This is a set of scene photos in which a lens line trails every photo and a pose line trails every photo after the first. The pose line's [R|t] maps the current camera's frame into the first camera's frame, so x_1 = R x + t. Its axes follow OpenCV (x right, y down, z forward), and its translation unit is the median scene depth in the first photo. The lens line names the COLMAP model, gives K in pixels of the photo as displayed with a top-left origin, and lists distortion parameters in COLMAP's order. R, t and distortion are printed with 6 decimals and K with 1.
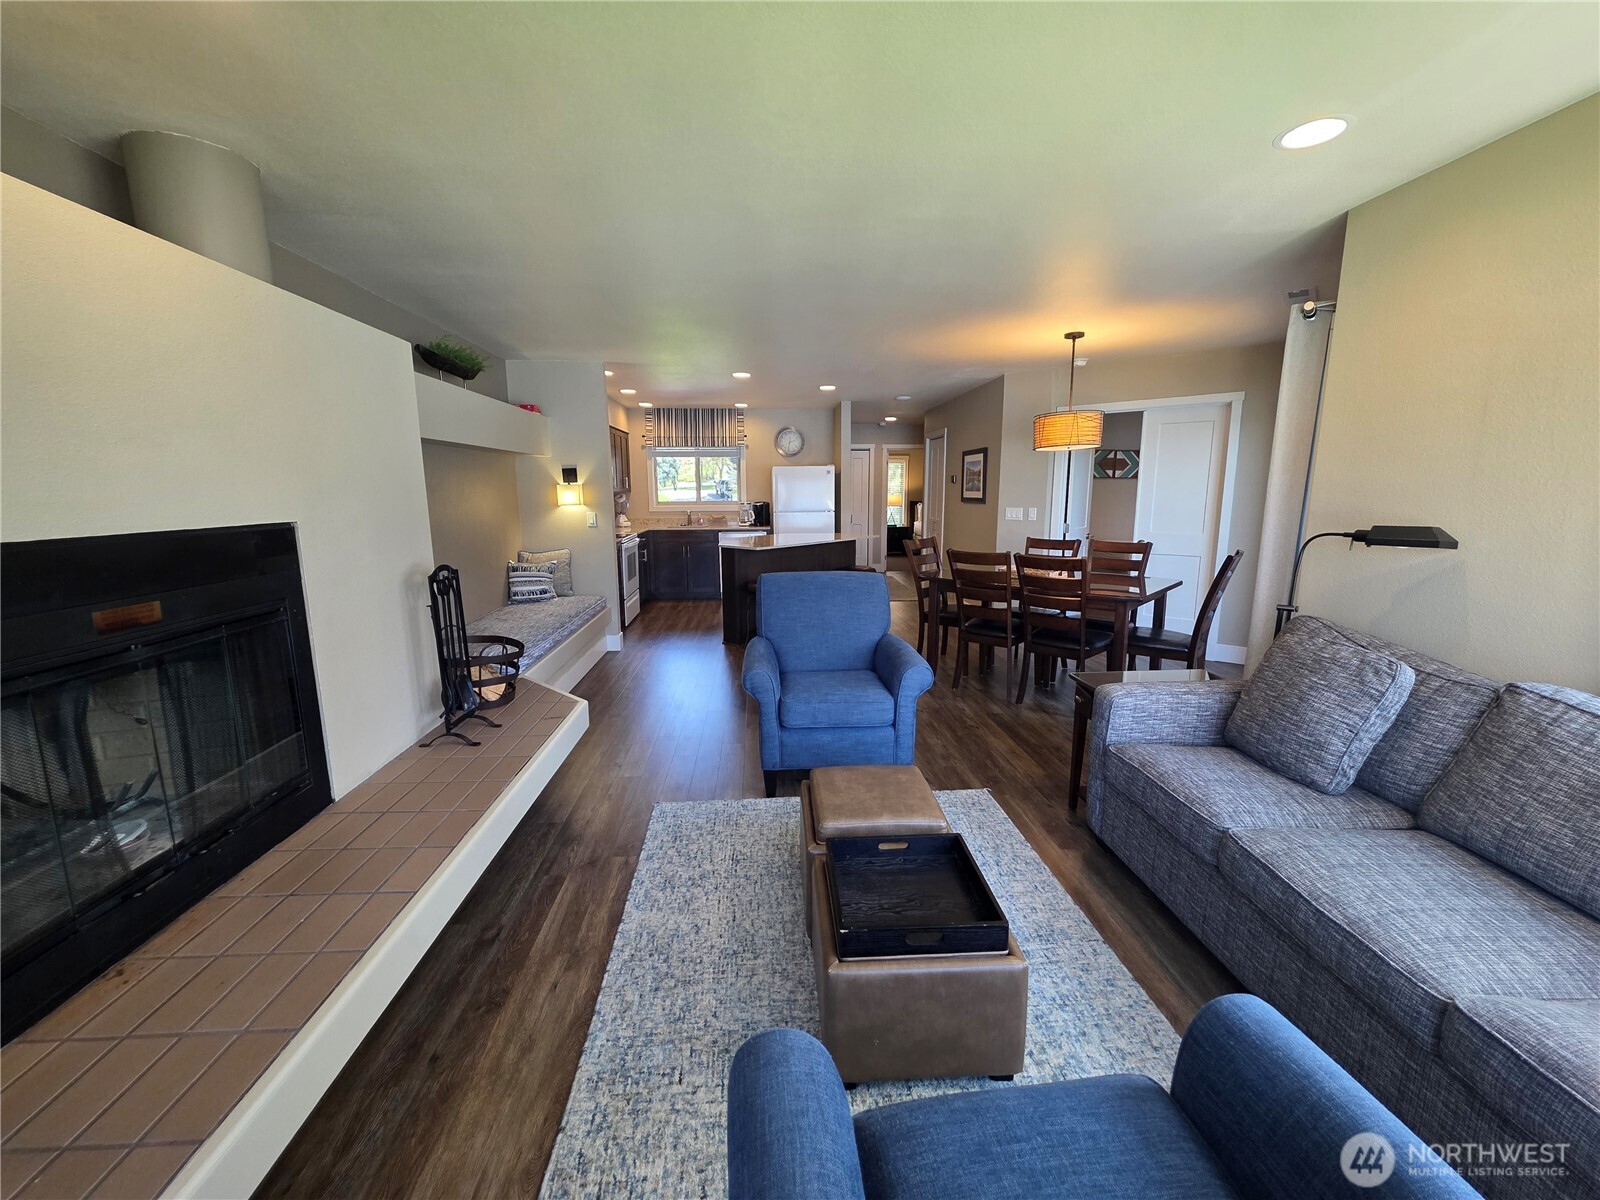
lens RADIAL K [[638.7, 0, 798.5], [0, 638.7, 602.1], [0, 0, 1]] dist [0.002490, -0.000550]
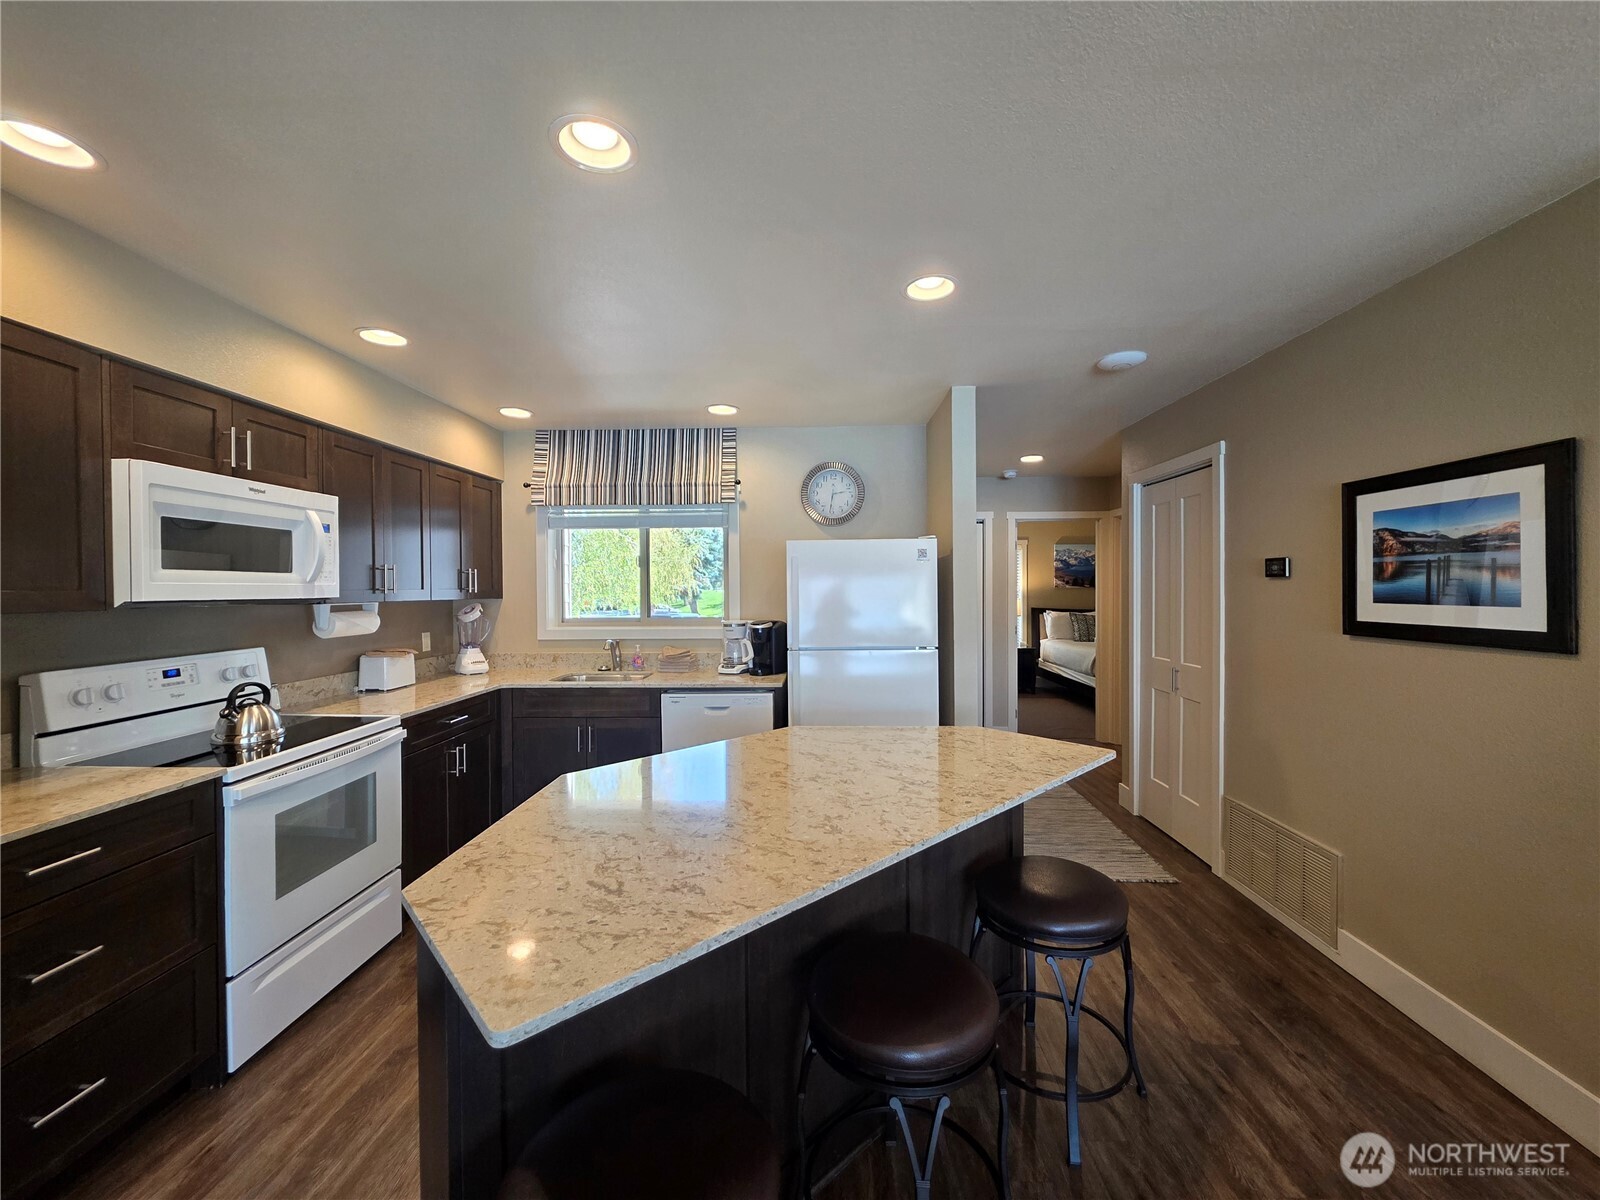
lens RADIAL K [[638.7, 0, 797.3], [0, 638.7, 595.4], [0, 0, 1]] dist [0.002490, -0.000550]
pose [[0.994587, -0.000106, -0.103908, 0.009163], [-0.016697, 0.986842, -0.160824, -0.102537], [0.102558, 0.161688, 0.981498, 0.556405]]
